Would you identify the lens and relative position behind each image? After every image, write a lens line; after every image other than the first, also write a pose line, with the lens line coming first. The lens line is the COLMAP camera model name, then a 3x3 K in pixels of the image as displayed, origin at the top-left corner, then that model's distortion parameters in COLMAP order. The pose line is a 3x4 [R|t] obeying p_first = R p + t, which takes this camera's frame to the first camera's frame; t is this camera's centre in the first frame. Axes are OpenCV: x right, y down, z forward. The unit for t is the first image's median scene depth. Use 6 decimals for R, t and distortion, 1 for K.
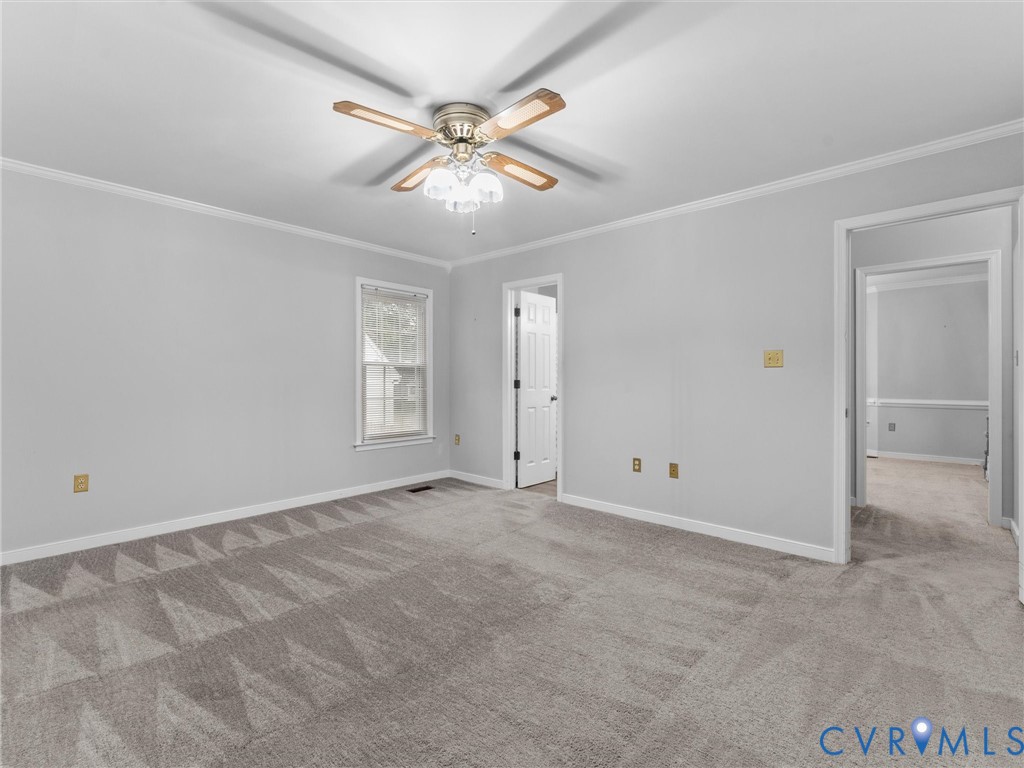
lens RADIAL K [[476.6, 0, 508.6], [0, 476.6, 377.4], [0, 0, 1]] dist [-0.001944, -0.000561]
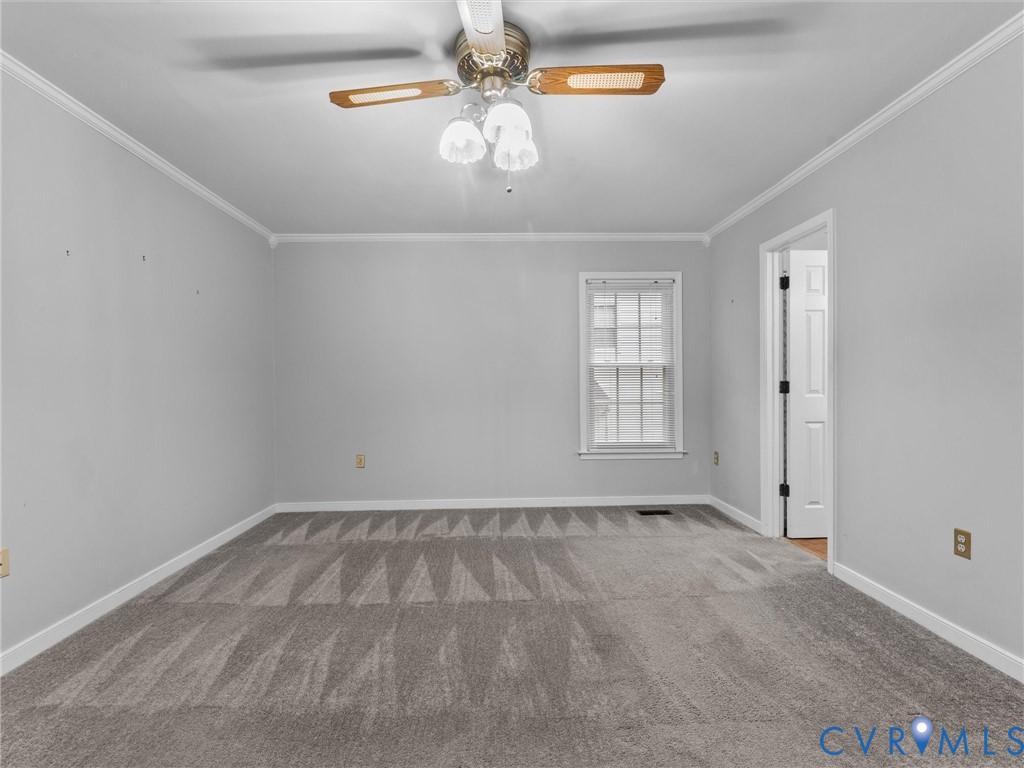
lens RADIAL K [[476.6, 0, 509.2], [0, 476.6, 388.8], [0, 0, 1]] dist [-0.001944, -0.000561]
pose [[0.693356, -0.000271, -0.720595, 0.299238], [0.013381, 0.999832, 0.012500, 0.003281], [0.720470, -0.018309, 0.693244, 0.292651]]
